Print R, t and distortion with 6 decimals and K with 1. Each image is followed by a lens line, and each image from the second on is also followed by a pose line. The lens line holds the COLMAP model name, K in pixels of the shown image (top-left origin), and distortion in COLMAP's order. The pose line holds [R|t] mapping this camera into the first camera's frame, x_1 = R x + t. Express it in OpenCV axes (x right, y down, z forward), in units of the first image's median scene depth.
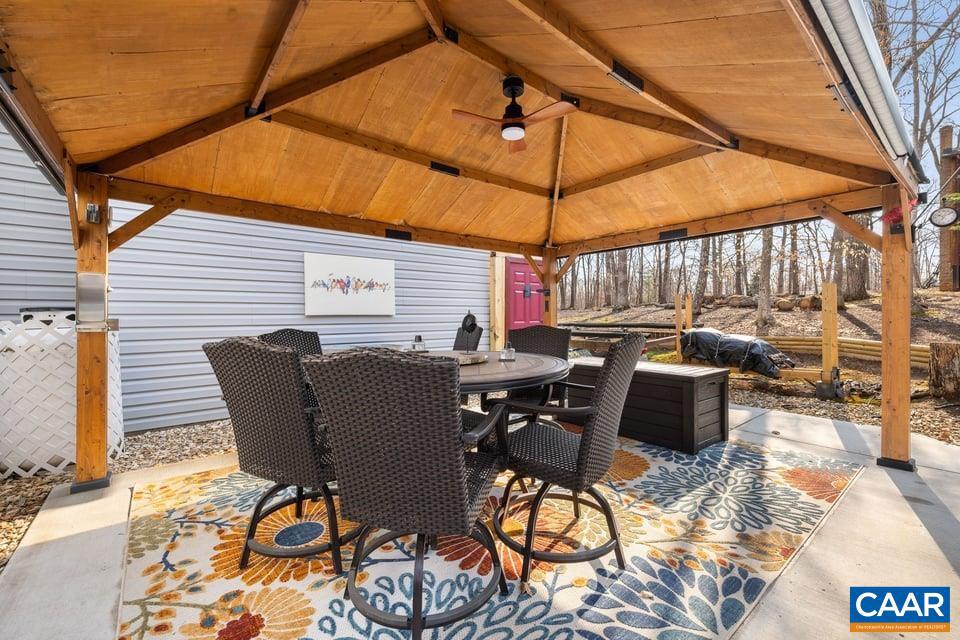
lens RADIAL K [[401.9, 0, 483.5], [0, 401.9, 318.6], [0, 0, 1]] dist [0.002083, 0.000366]
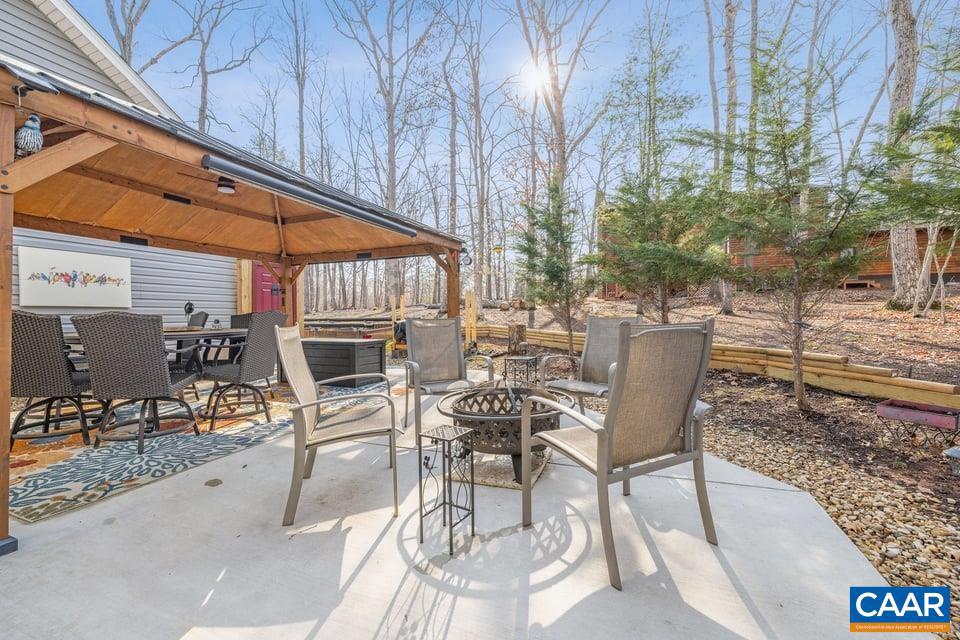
lens RADIAL K [[401.9, 0, 483.5], [0, 401.9, 318.6], [0, 0, 1]] dist [0.002083, 0.000366]
pose [[0.878709, -0.002183, 0.477354, 0.134942], [0.003950, 0.999989, -0.002699, 0.036947], [-0.477342, 0.004258, 0.878707, -0.573750]]
